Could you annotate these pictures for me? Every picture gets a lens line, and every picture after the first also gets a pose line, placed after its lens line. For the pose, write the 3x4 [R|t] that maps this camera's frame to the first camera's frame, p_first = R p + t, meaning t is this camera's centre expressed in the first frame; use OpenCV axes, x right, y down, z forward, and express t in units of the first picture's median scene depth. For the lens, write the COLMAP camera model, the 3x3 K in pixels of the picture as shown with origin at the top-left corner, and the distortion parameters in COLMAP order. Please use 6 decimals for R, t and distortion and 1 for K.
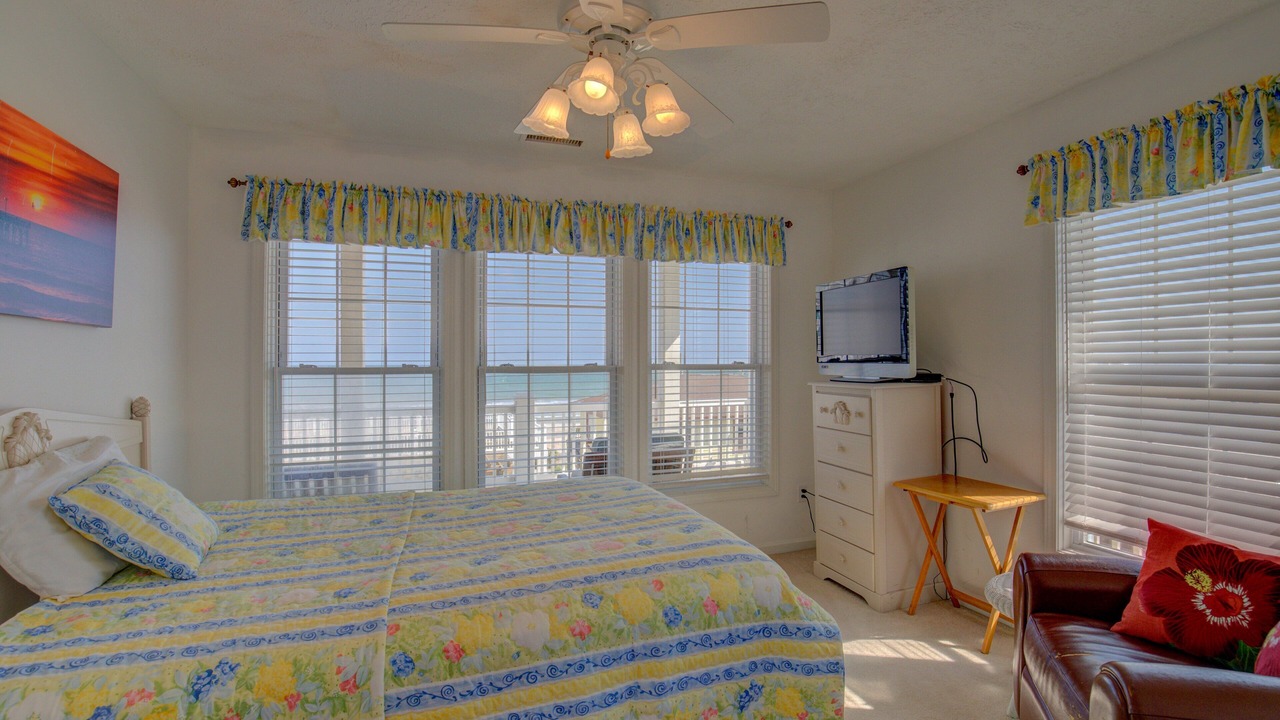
lens RADIAL K [[525.3, 0, 615.2], [0, 525.3, 356.7], [0, 0, 1]] dist [-0.000160, -0.000042]
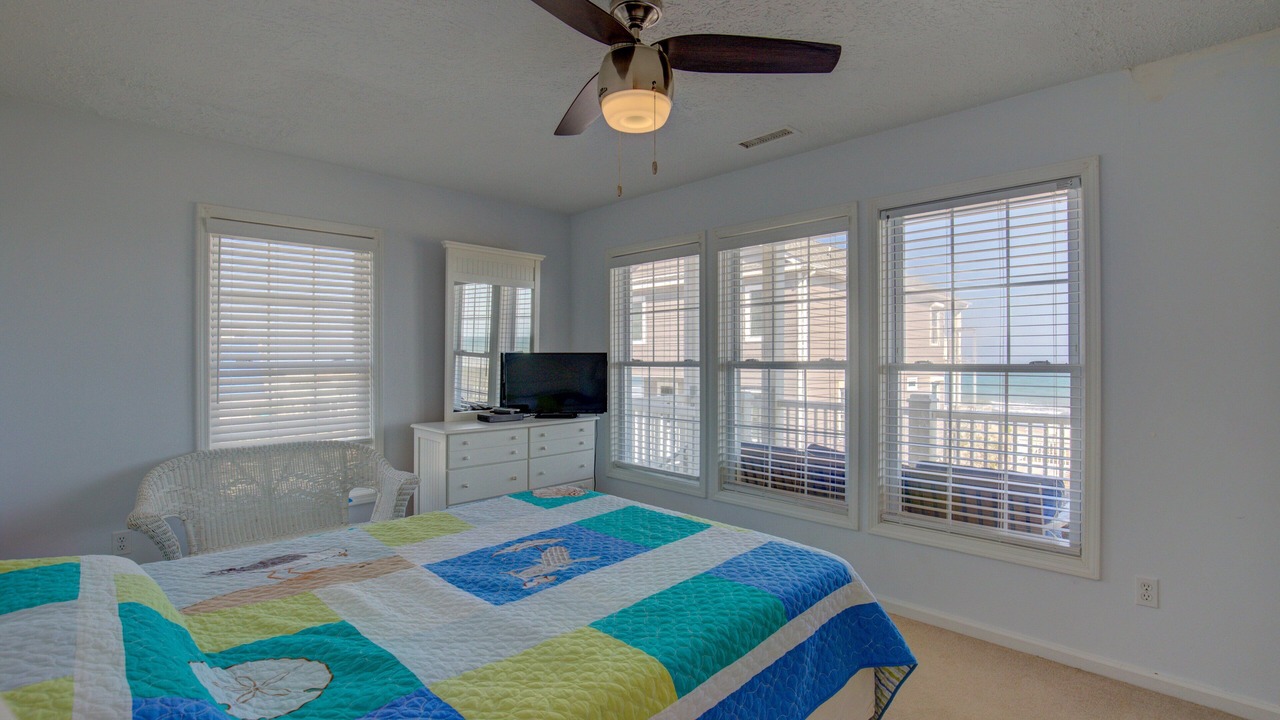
lens RADIAL K [[589.3, 0, 640.0], [0, 589.3, 360.0], [0, 0, 1]] dist [-0.001229, -0.000320]
pose [[0.478374, 0.009339, -0.878106, 0.330872], [0.004154, 0.999908, 0.012897, -0.001152], [0.878146, -0.009818, 0.478292, 0.101757]]
